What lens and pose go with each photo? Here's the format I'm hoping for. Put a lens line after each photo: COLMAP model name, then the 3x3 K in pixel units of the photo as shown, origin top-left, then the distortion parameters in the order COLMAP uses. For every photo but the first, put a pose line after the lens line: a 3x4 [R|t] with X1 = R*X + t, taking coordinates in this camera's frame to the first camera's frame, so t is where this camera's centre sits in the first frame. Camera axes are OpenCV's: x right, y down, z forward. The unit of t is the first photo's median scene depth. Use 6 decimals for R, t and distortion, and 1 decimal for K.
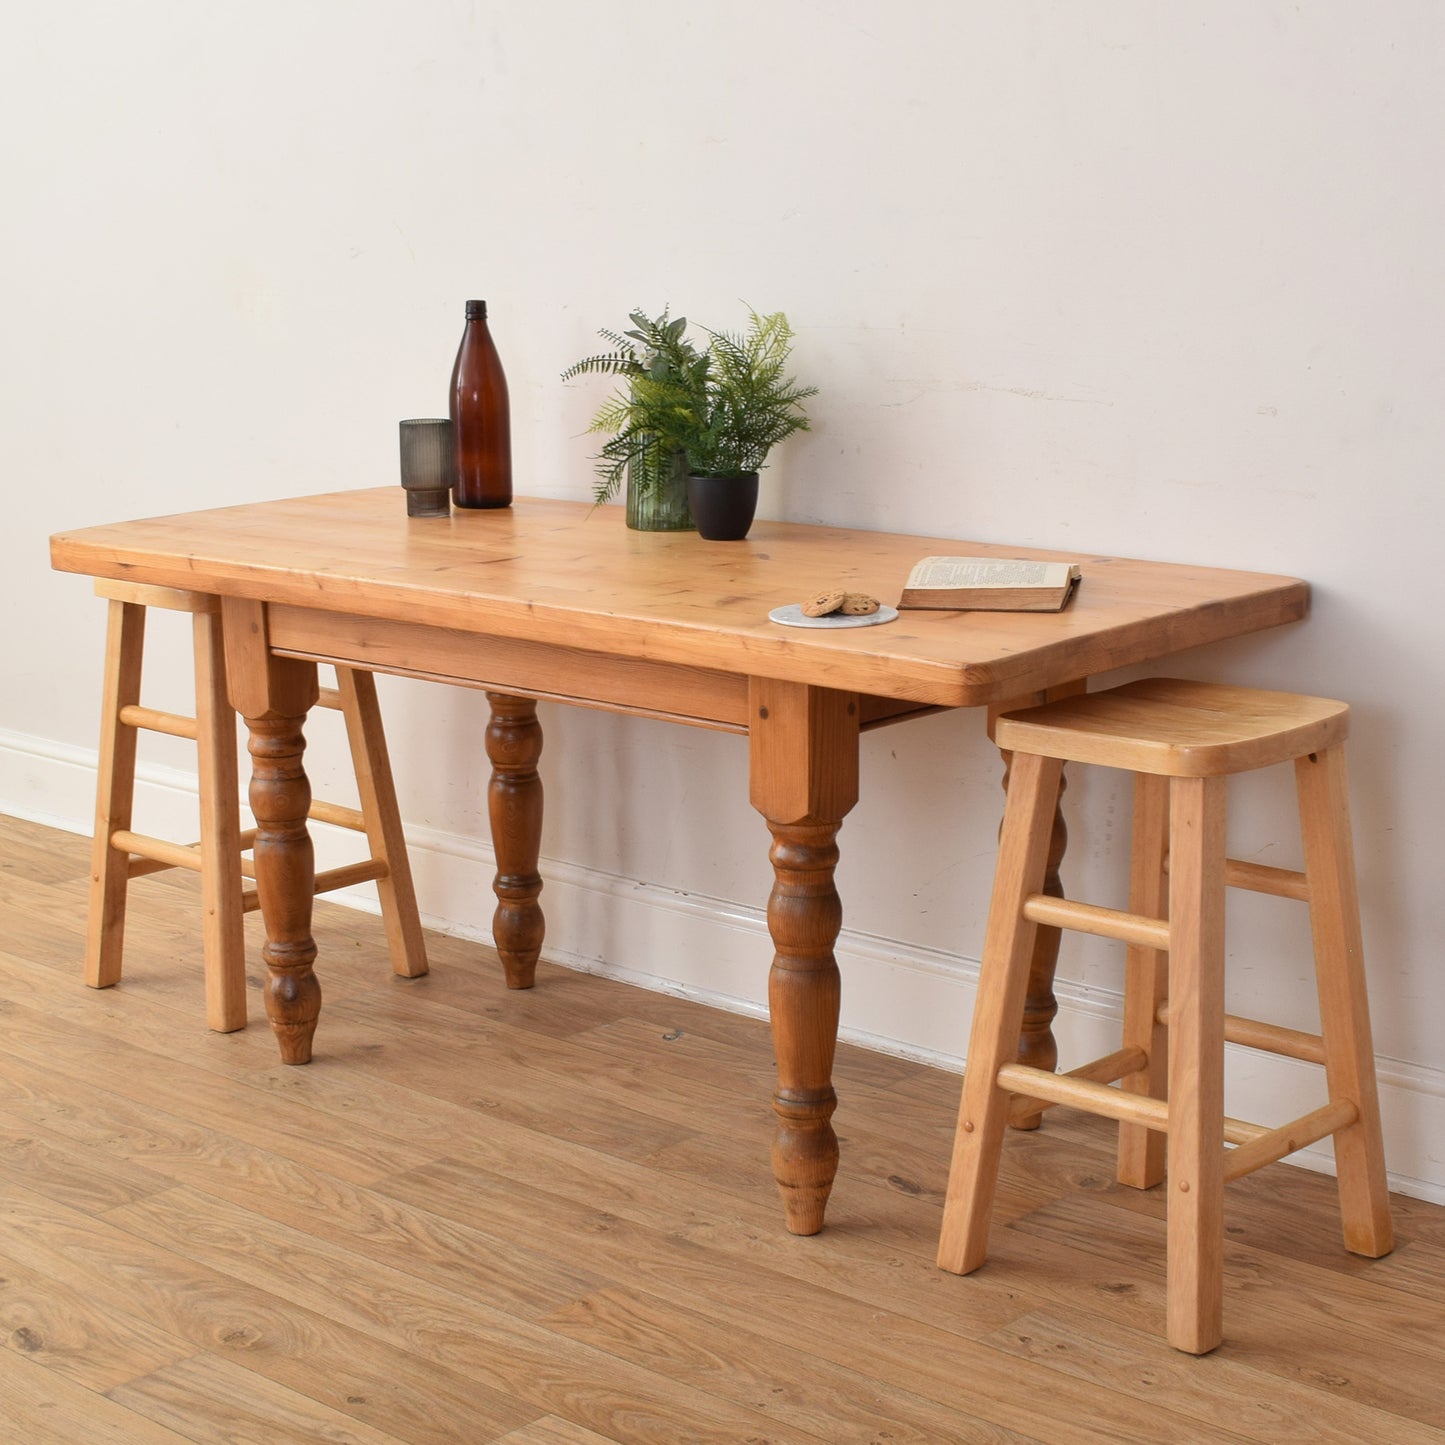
lens RADIAL K [[2709.6, 0, 723.6], [0, 2709.6, 835.4], [0, 0, 1]] dist [-0.007389, -0.056025]
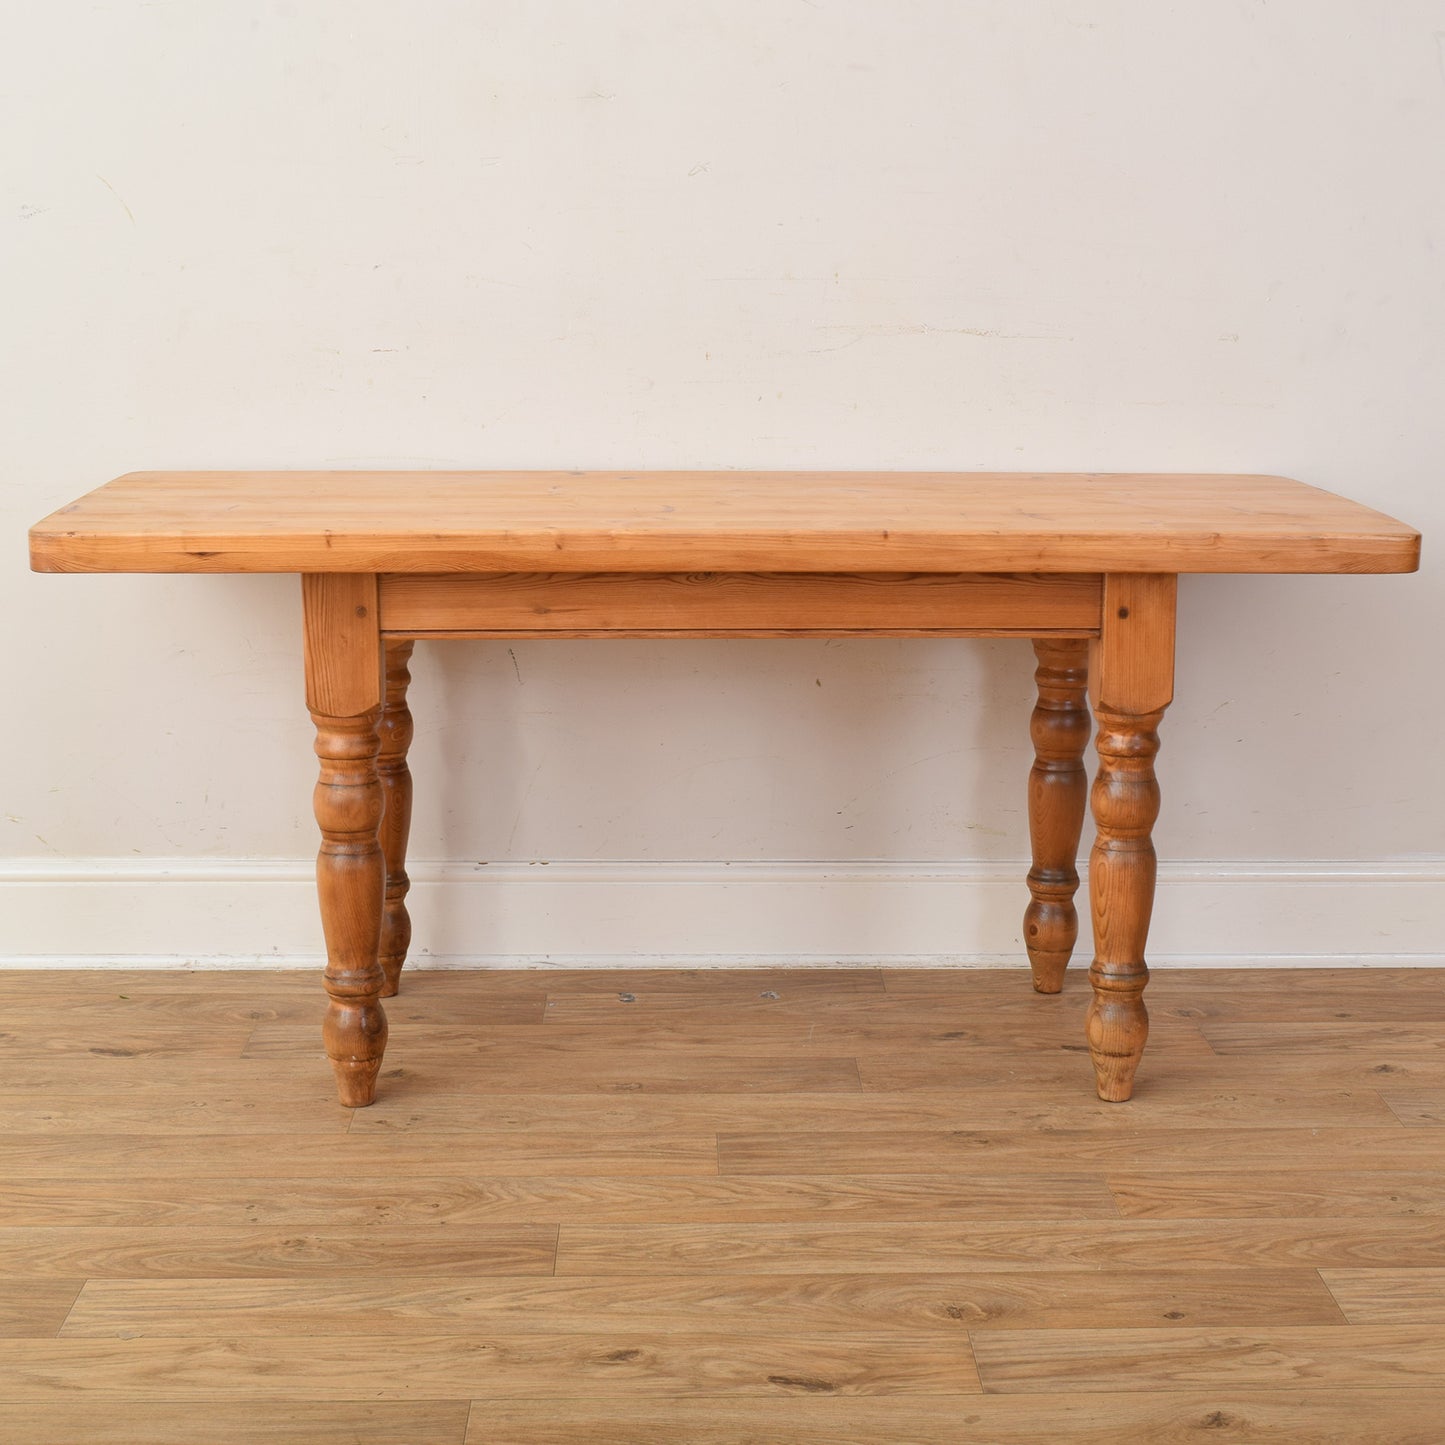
lens RADIAL K [[2469.7, 0, 761.6], [0, 2469.7, 674.2], [0, 0, 1]] dist [-0.004900, -0.027978]
pose [[0.706830, -0.103041, 0.699838, -0.749510], [0.154671, 0.987907, -0.010761, -0.031530], [-0.690267, 0.115851, 0.714220, 0.385657]]
